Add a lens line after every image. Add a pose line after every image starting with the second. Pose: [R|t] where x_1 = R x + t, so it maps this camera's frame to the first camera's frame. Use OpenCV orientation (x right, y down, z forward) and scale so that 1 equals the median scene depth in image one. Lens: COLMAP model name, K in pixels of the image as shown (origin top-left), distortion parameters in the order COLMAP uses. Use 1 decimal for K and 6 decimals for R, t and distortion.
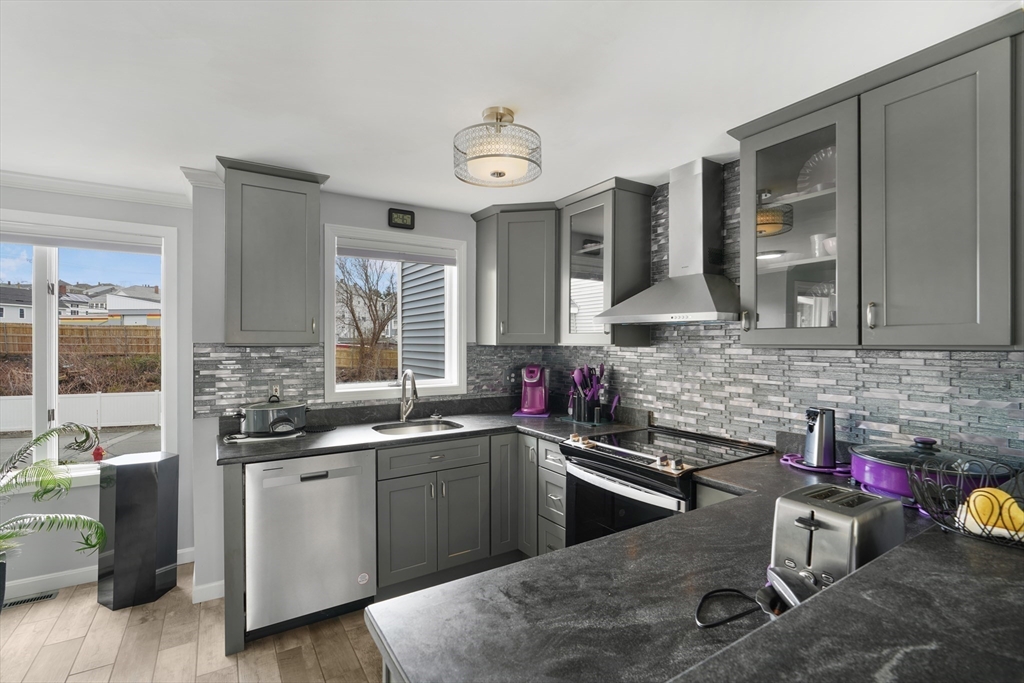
lens RADIAL K [[464.4, 0, 512.0], [0, 464.4, 341.5], [0, 0, 1]] dist [-0.020756, 0.000107]
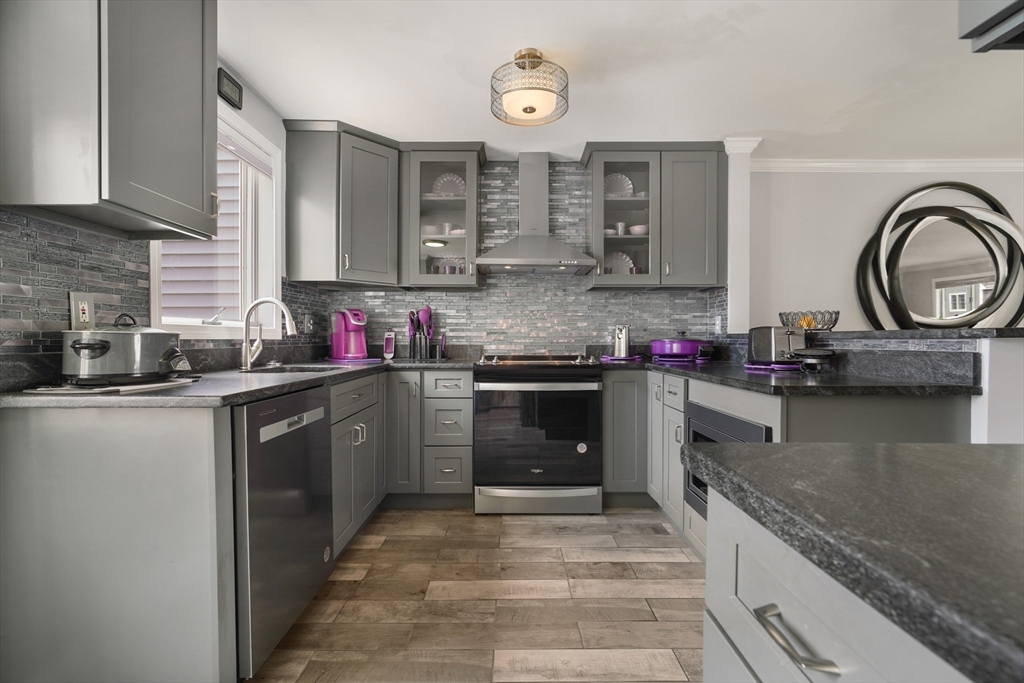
lens RADIAL K [[464.4, 0, 512.0], [0, 464.4, 341.5], [0, 0, 1]] dist [-0.020756, 0.000107]
pose [[0.538952, -0.004518, 0.842325, -0.681545], [0.002600, 0.999990, 0.003700, 0.138658], [-0.842333, 0.000196, 0.538958, 0.284706]]
